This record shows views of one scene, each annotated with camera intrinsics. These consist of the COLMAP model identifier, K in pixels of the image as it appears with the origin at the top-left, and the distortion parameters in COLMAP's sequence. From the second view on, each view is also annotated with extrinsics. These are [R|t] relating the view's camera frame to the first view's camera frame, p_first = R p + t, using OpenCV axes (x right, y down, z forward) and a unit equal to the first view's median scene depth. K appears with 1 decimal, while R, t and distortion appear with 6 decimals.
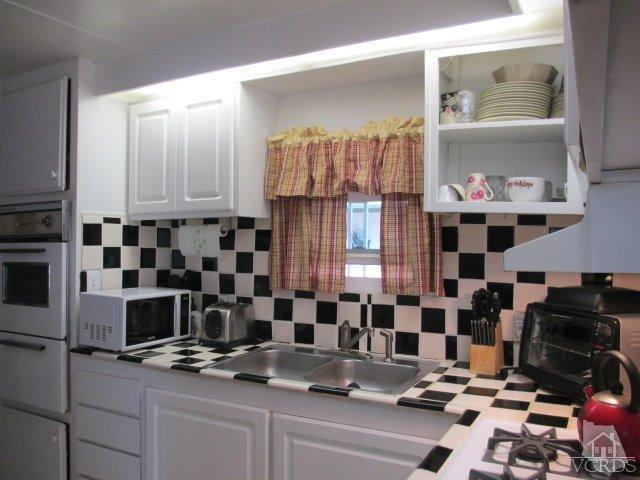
lens RADIAL K [[533.0, 0, 314.2], [0, 533.0, 239.0], [0, 0, 1]] dist [-0.062730, 0.012928]
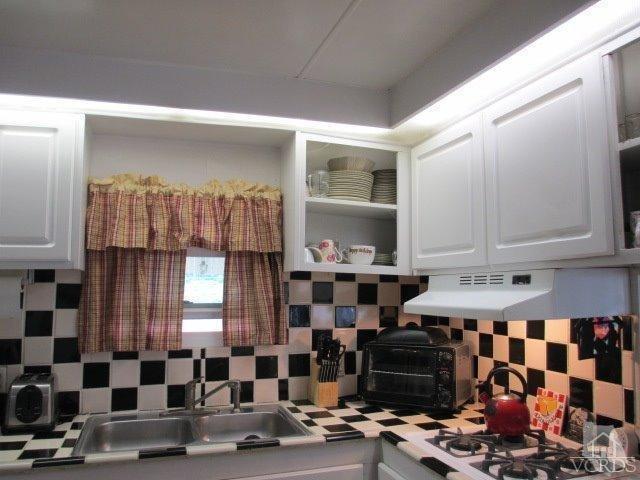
lens RADIAL K [[533.0, 0, 313.3], [0, 533.0, 242.4], [0, 0, 1]] dist [-0.062730, 0.012928]
pose [[0.687280, 0.053736, 0.724402, -0.501427], [0.004085, 0.996958, -0.077829, -0.018256], [-0.726381, 0.056449, 0.684971, 0.152542]]
